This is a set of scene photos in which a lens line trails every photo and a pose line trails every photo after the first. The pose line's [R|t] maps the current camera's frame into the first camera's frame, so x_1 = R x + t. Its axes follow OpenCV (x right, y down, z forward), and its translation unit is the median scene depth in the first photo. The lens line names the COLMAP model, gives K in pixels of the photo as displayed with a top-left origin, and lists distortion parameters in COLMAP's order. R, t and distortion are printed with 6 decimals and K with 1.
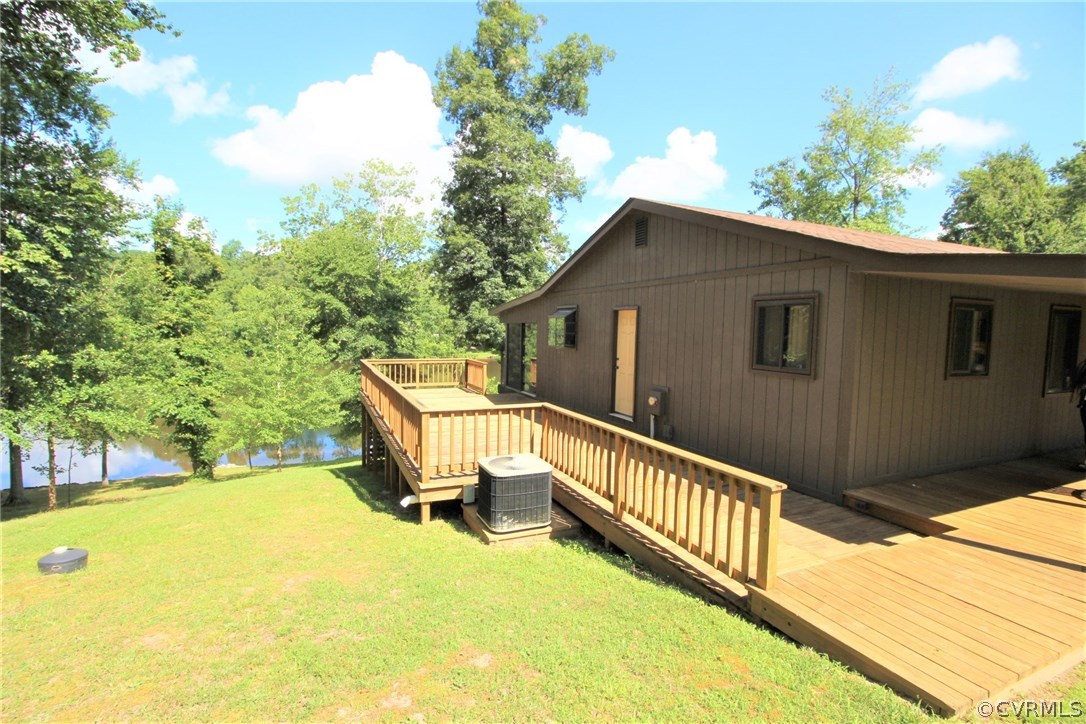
lens RADIAL K [[502.7, 0, 536.8], [0, 502.7, 364.1], [0, 0, 1]] dist [0.002506, -0.013958]
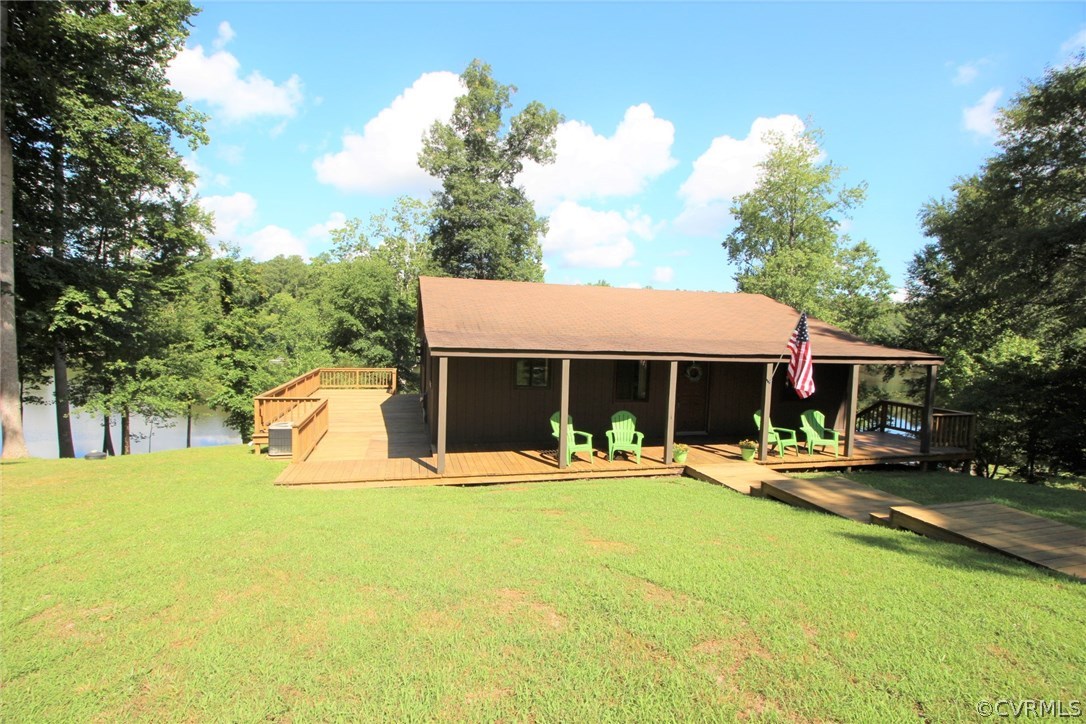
lens RADIAL K [[502.7, 0, 536.8], [0, 502.7, 364.1], [0, 0, 1]] dist [0.002506, -0.013958]
pose [[0.988138, 0.021627, -0.152041, 0.271515], [-0.023186, 0.999695, -0.008487, -0.011919], [0.151811, 0.011912, 0.988338, -0.190004]]
